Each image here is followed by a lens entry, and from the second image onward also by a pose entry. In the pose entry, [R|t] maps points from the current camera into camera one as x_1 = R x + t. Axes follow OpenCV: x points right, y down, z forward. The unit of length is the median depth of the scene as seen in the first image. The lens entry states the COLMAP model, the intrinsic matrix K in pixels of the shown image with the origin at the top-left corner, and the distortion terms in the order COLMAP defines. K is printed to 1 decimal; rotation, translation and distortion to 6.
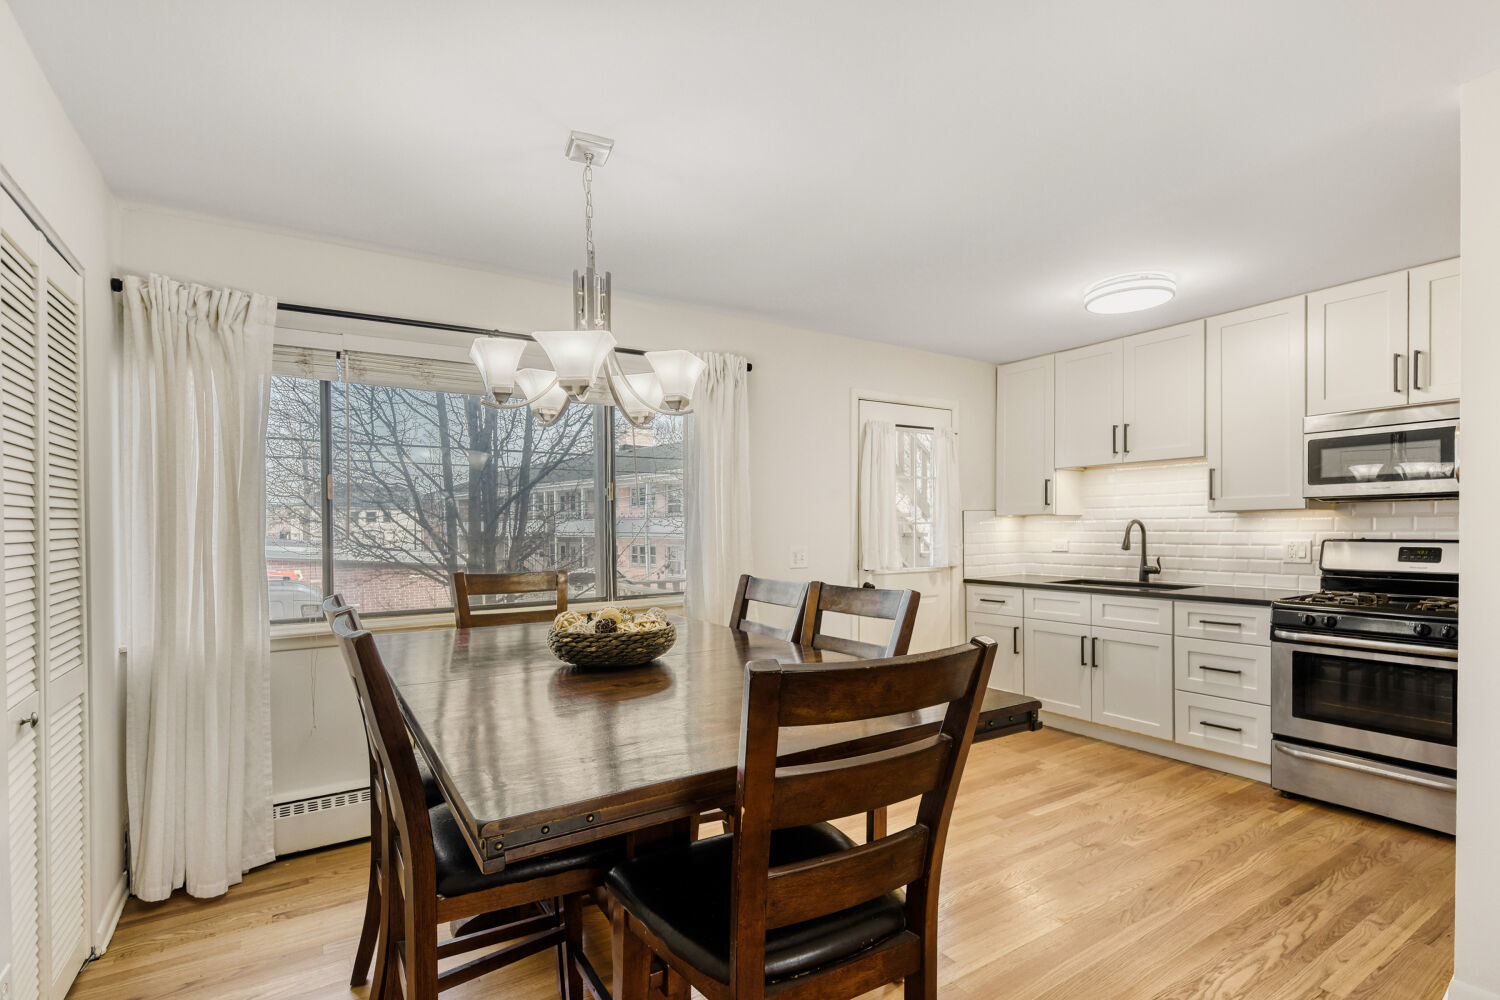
lens RADIAL K [[692.6, 0, 783.3], [0, 692.6, 535.3], [0, 0, 1]] dist [0.014554, -0.000676]
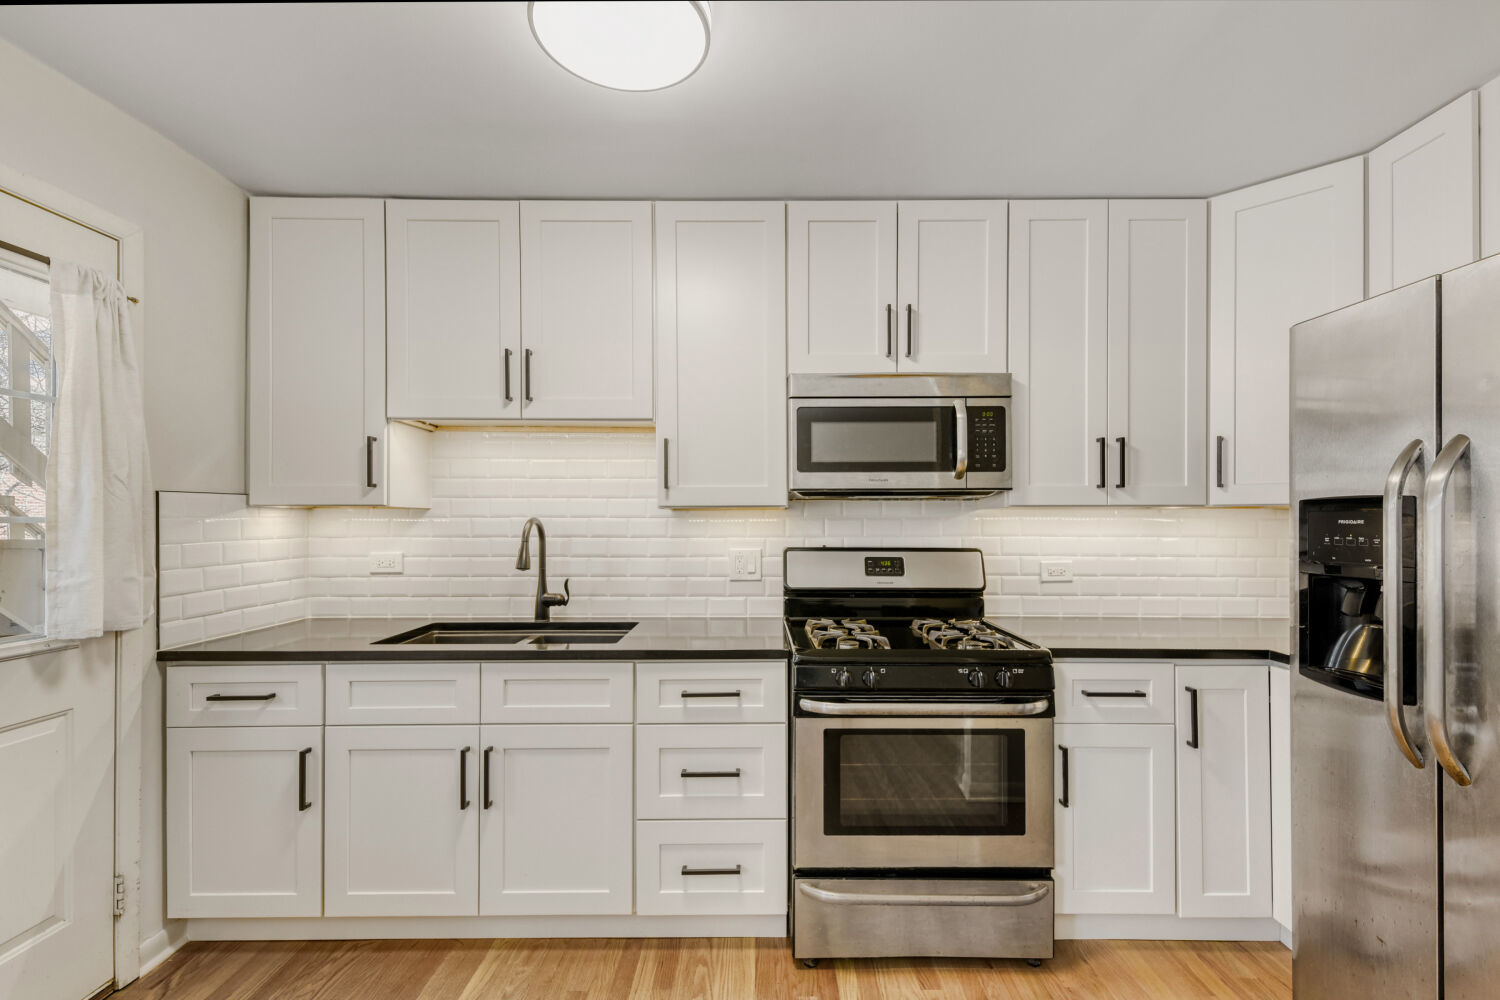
lens RADIAL K [[672.9, 0, 757.8], [0, 672.9, 519.6], [0, 0, 1]] dist [0.009389, -0.003853]
pose [[0.569837, 0.011619, 0.821675, 0.173226], [0.004413, 0.999842, -0.017198, -0.012545], [-0.821746, 0.013426, 0.569696, 0.624410]]
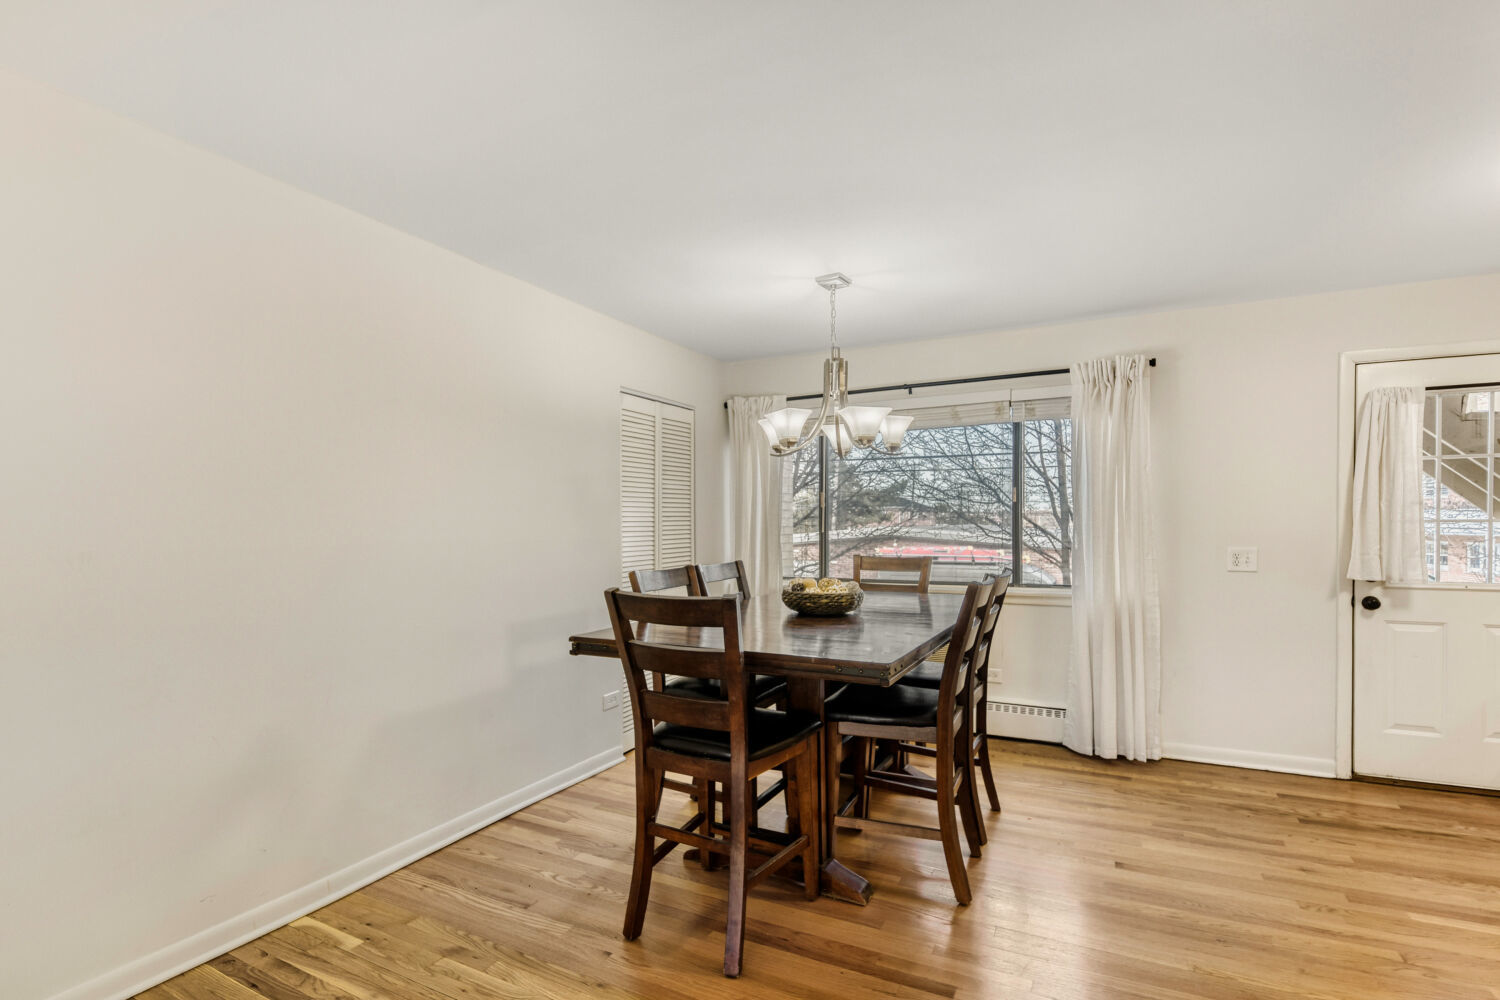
lens RADIAL K [[647.6, 0, 749.0], [0, 647.6, 523.0], [0, 0, 1]] dist [-0.025076, -0.000136]
pose [[0.537599, 0.005445, -0.843183, 0.411051], [-0.008403, 0.999964, 0.001100, -0.011029], [0.843159, 0.006494, 0.537625, 0.029242]]
